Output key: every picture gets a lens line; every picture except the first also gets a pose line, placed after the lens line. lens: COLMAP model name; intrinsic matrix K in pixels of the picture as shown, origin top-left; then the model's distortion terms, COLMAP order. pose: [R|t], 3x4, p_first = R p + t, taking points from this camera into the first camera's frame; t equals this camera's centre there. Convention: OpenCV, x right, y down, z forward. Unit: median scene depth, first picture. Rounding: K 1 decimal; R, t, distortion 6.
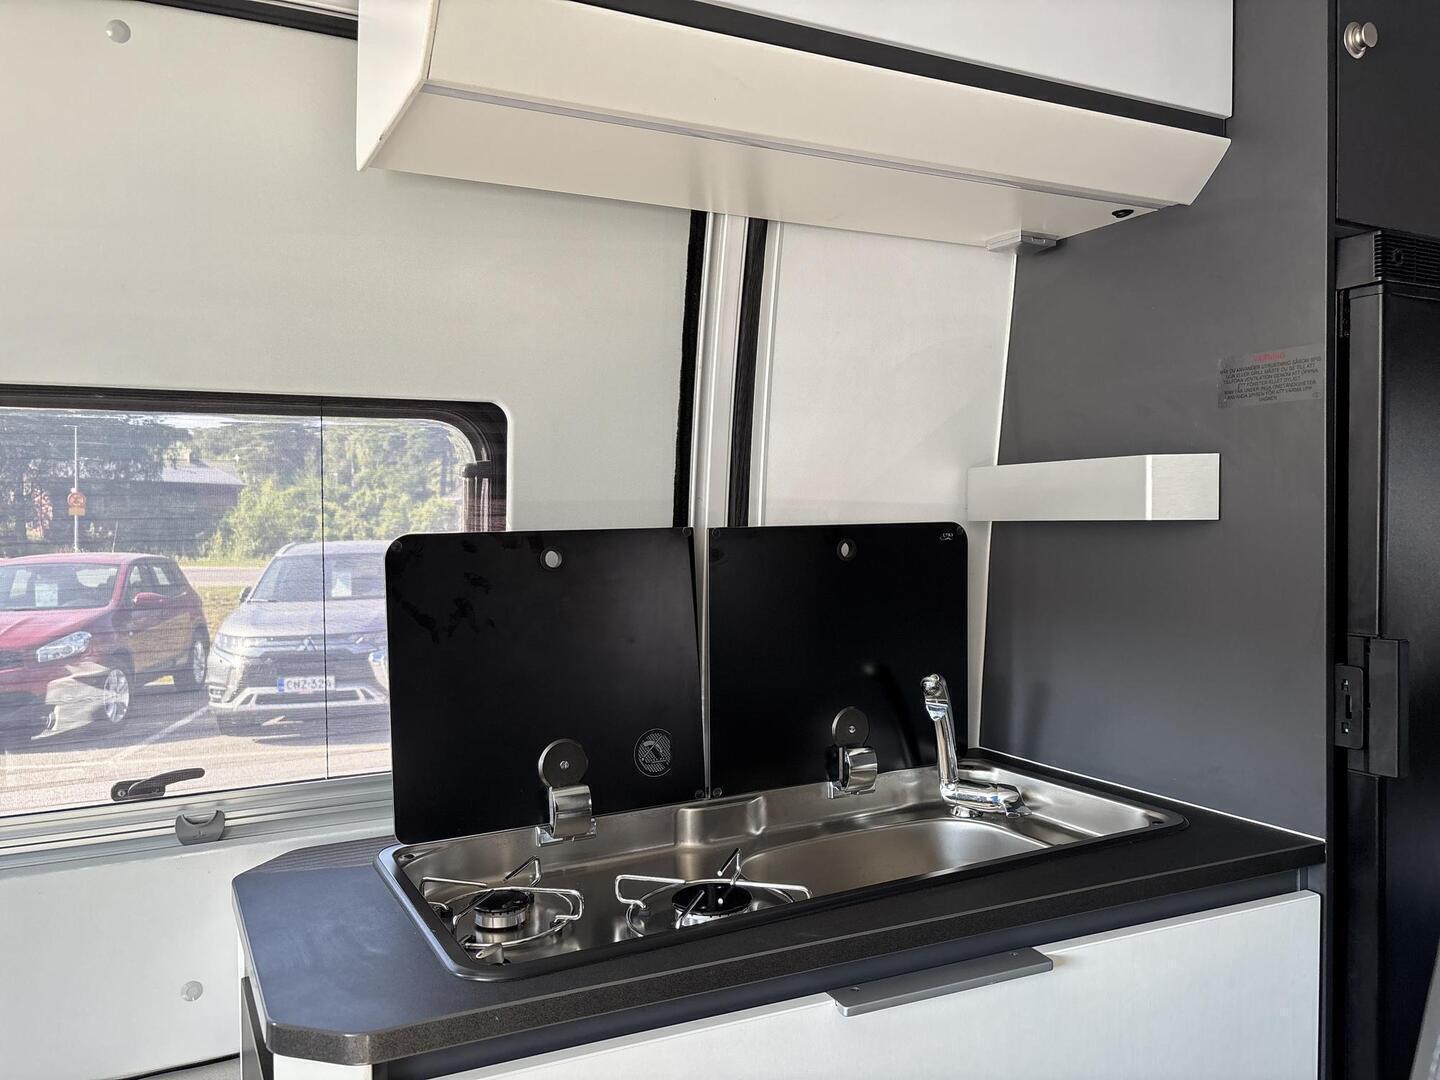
lens RADIAL K [[1141.5, 0, 718.0], [0, 1141.5, 534.1], [0, 0, 1]] dist [0.005066, 0.001013]
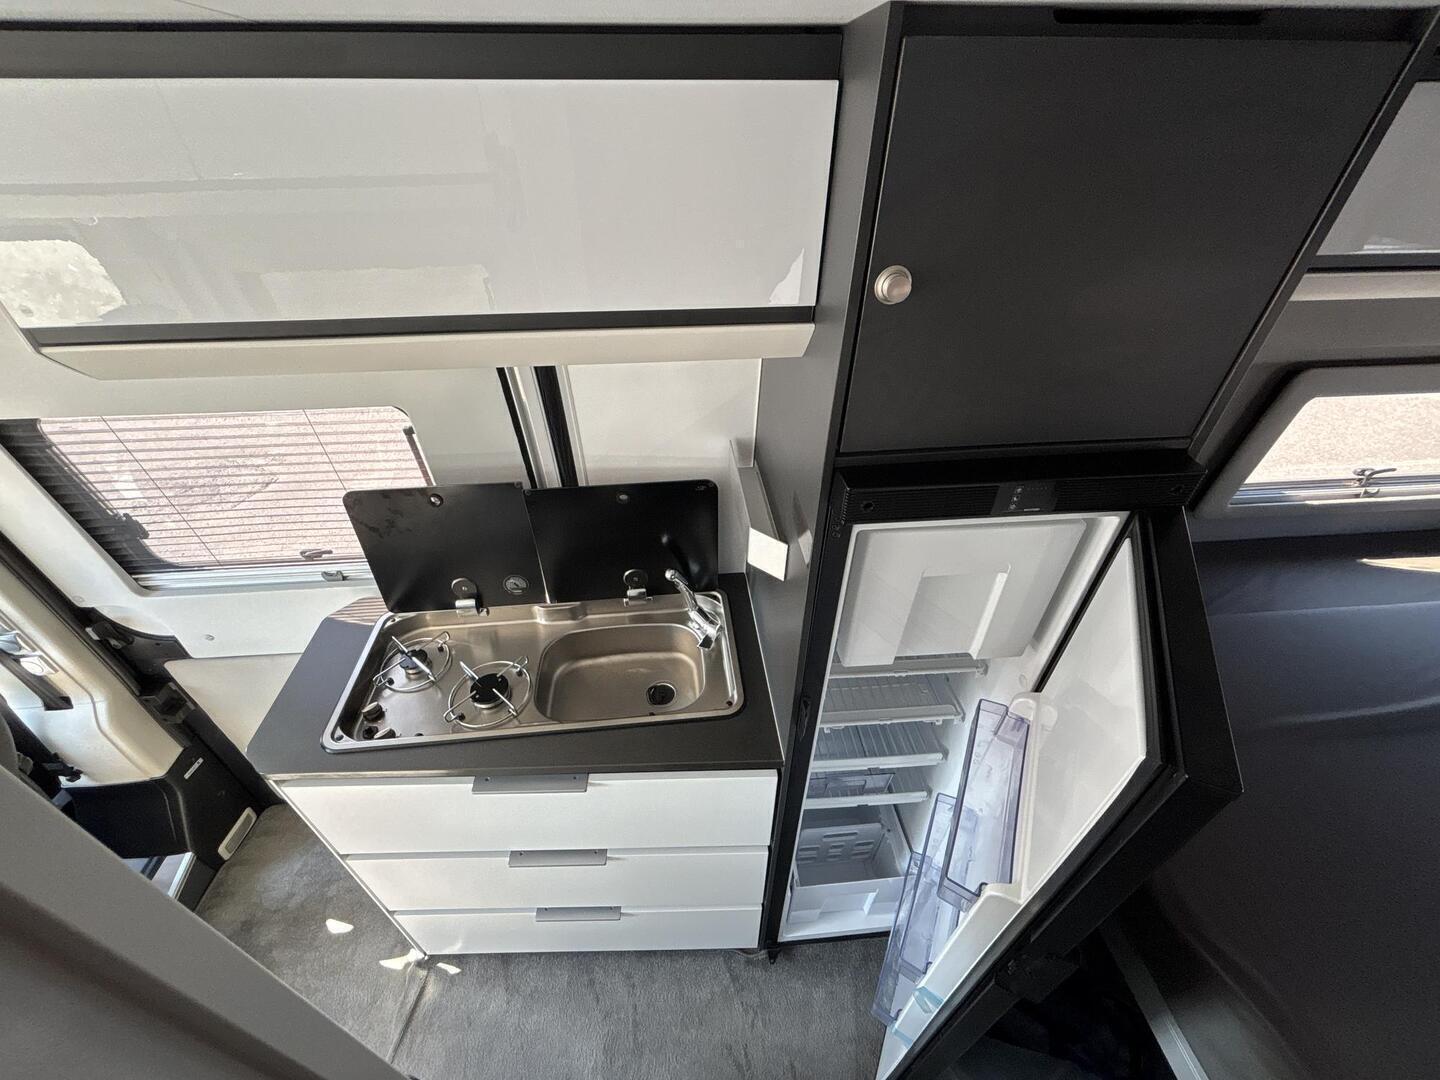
lens RADIAL K [[572.4, 0, 721.1], [0, 572.4, 535.8], [0, 0, 1]] dist [0.002794, 0.000114]
pose [[0.920833, 0.251999, -0.297595, 0.591679], [-0.029439, 0.805895, 0.591326, -0.513477], [0.388844, -0.535751, 0.749514, 0.465163]]
